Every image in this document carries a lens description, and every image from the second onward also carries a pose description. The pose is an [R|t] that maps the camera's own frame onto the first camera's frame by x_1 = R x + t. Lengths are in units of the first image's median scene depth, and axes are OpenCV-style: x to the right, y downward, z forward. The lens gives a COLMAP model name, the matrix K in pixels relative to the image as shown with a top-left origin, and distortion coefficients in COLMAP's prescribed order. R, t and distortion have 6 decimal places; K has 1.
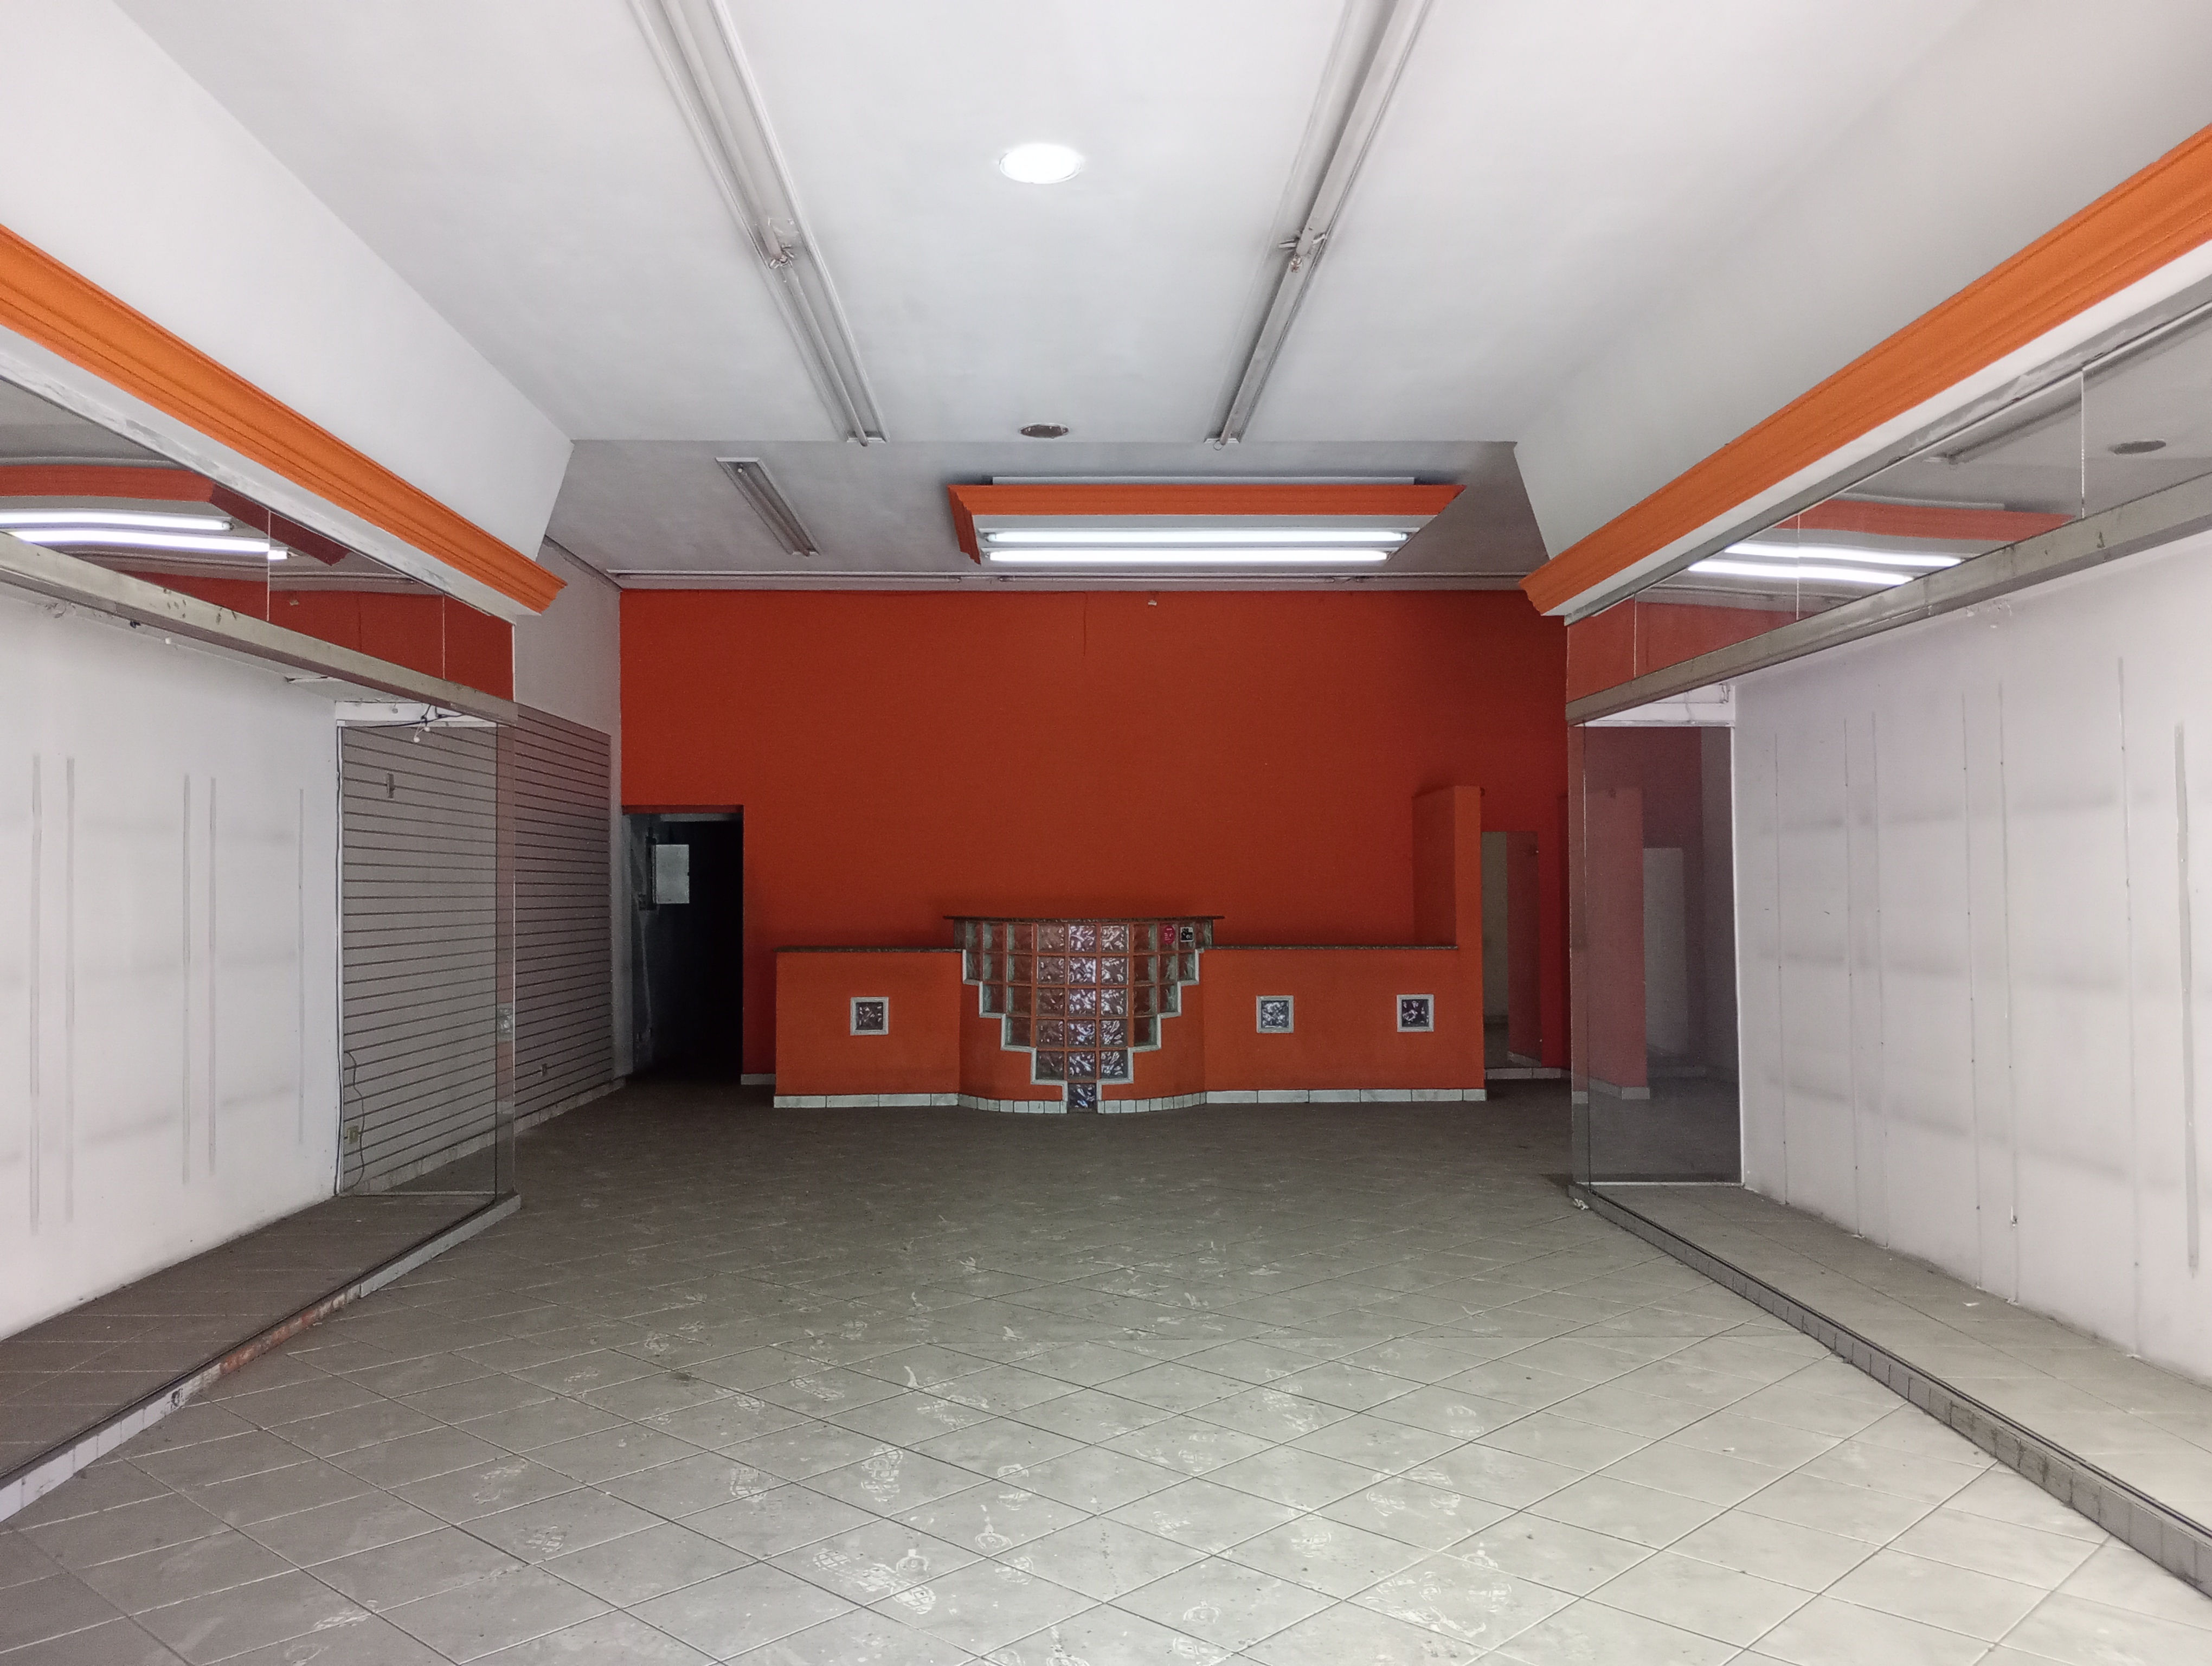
lens RADIAL K [[1861.3, 0, 1106.6], [0, 1861.3, 823.8], [0, 0, 1]] dist [0.059377, -0.071440]
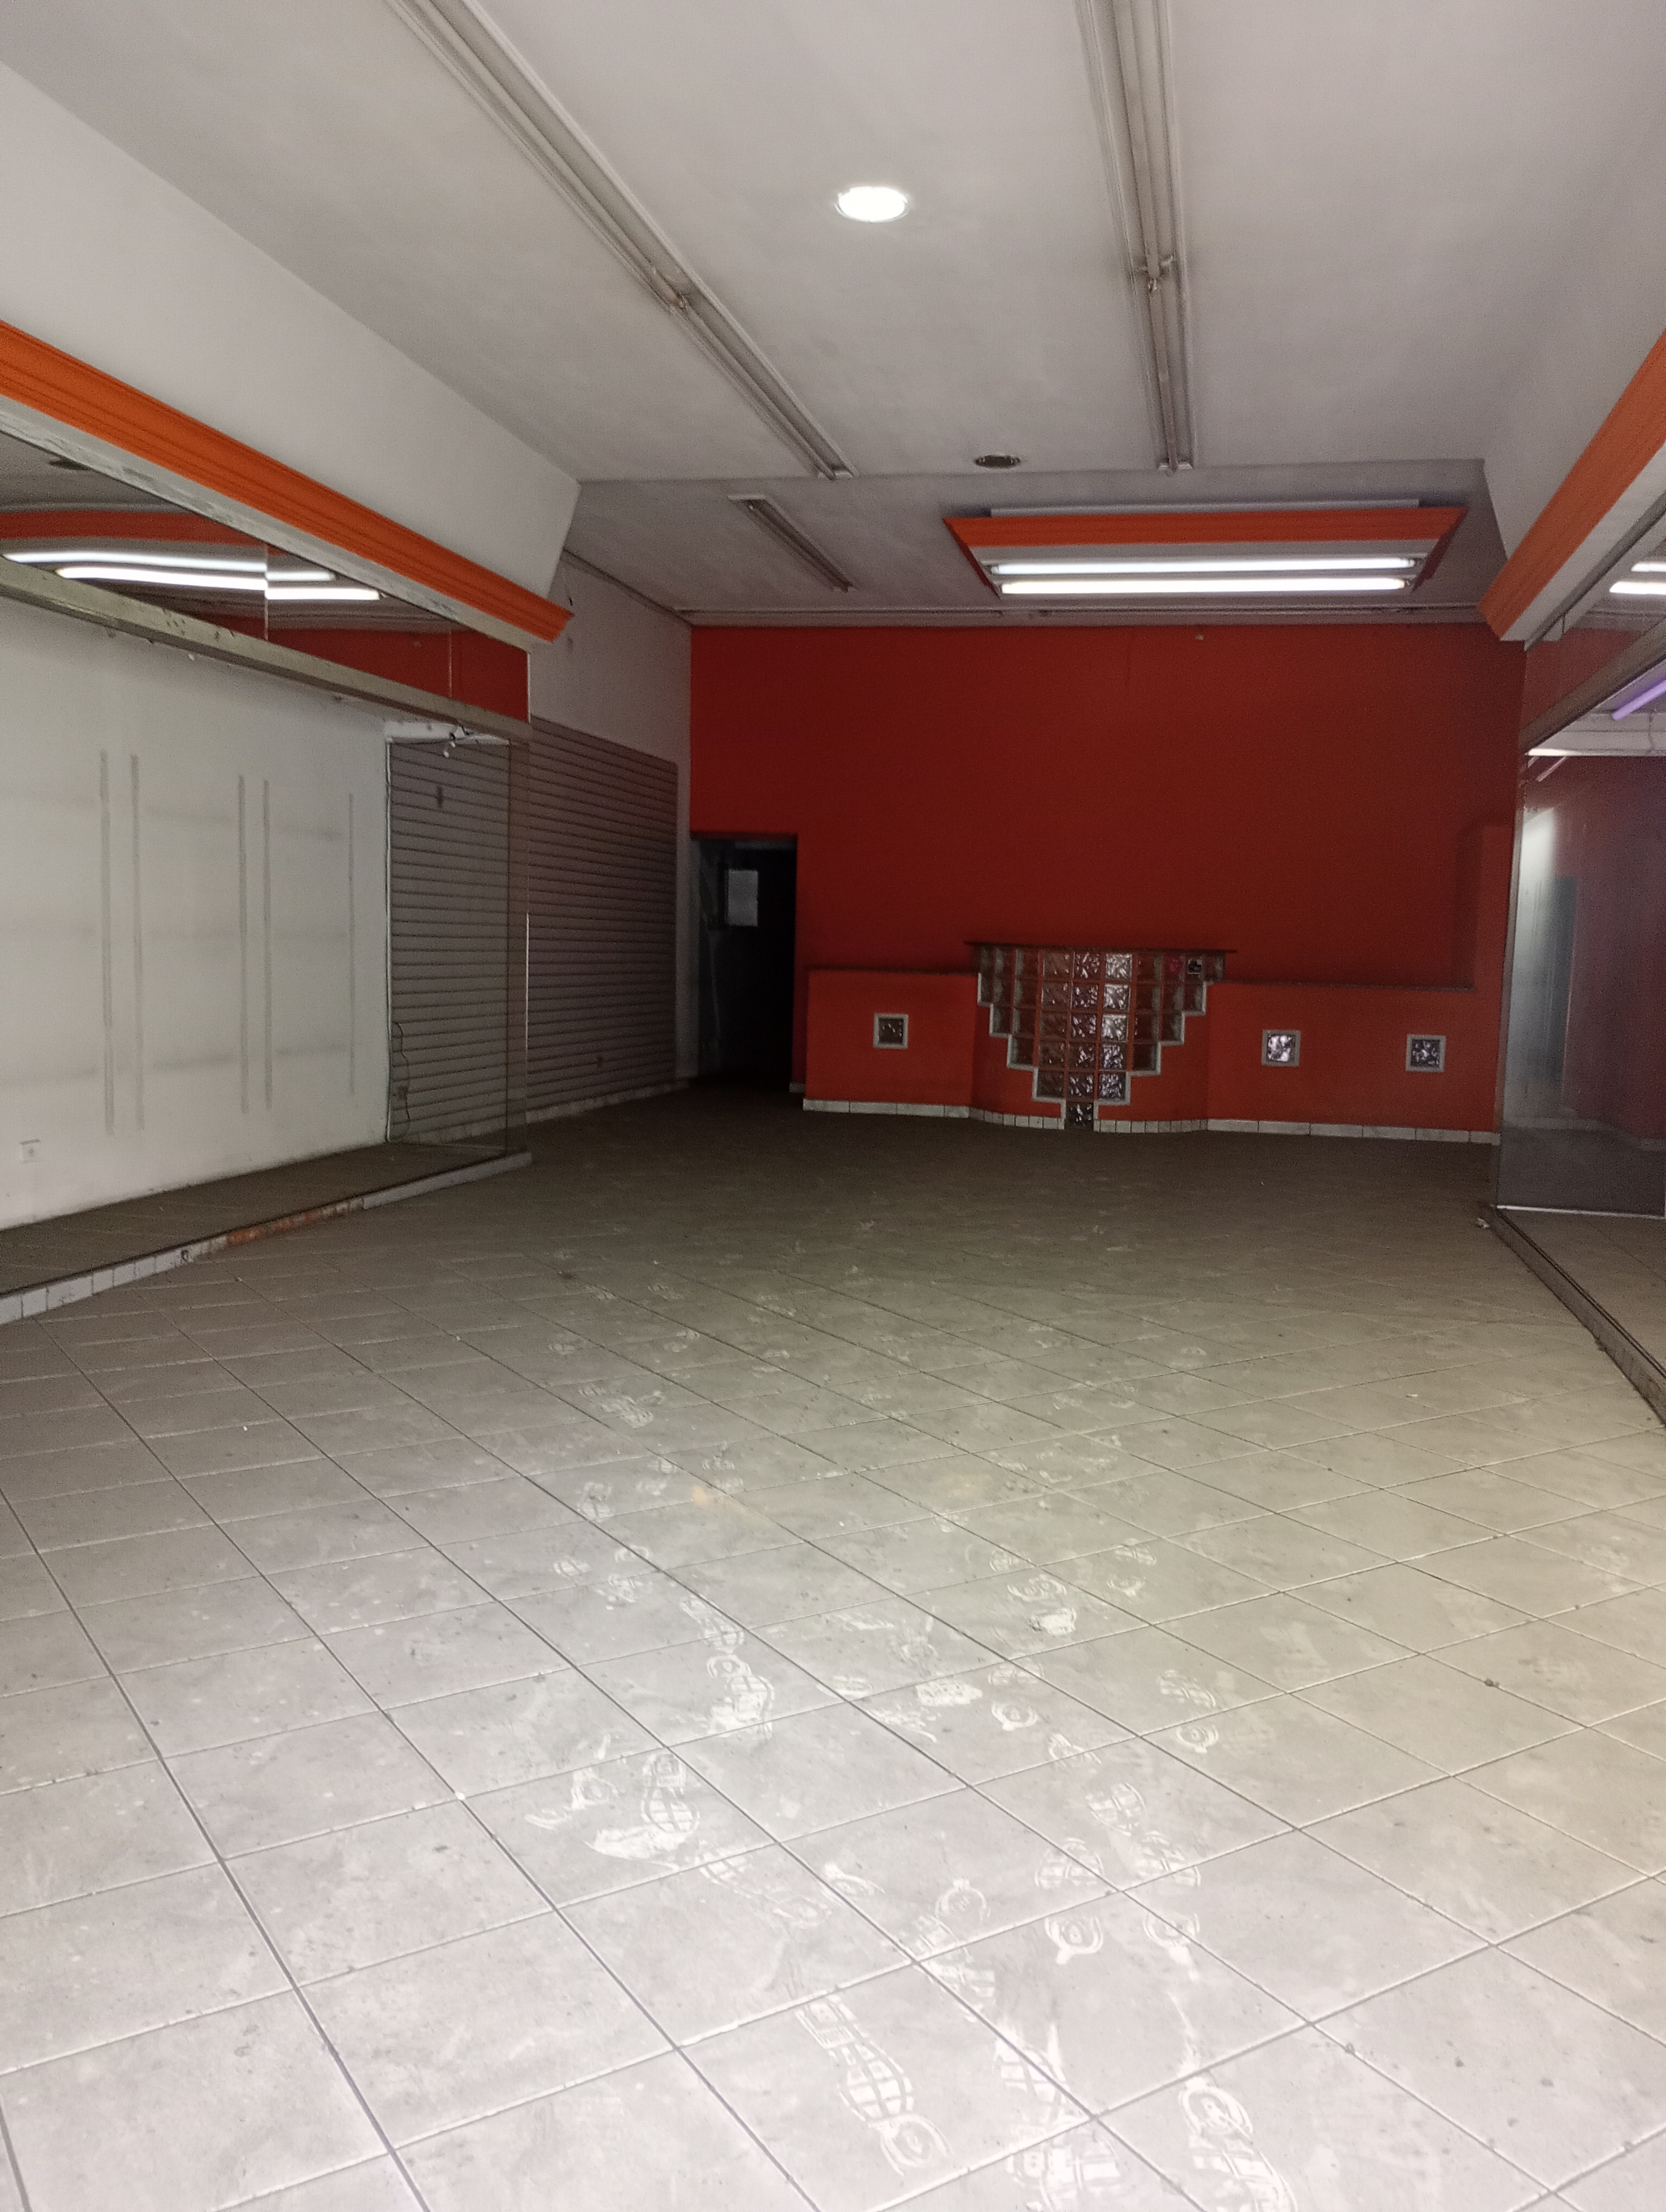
lens RADIAL K [[1861.3, 0, 845.9], [0, 1861.3, 1108.8], [0, 0, 1]] dist [0.059377, -0.071440]
pose [[0.971319, 0.055903, -0.231116, 0.146574], [-0.027309, 0.991766, 0.125121, 0.020554], [0.236207, -0.115221, 0.964847, -0.073586]]
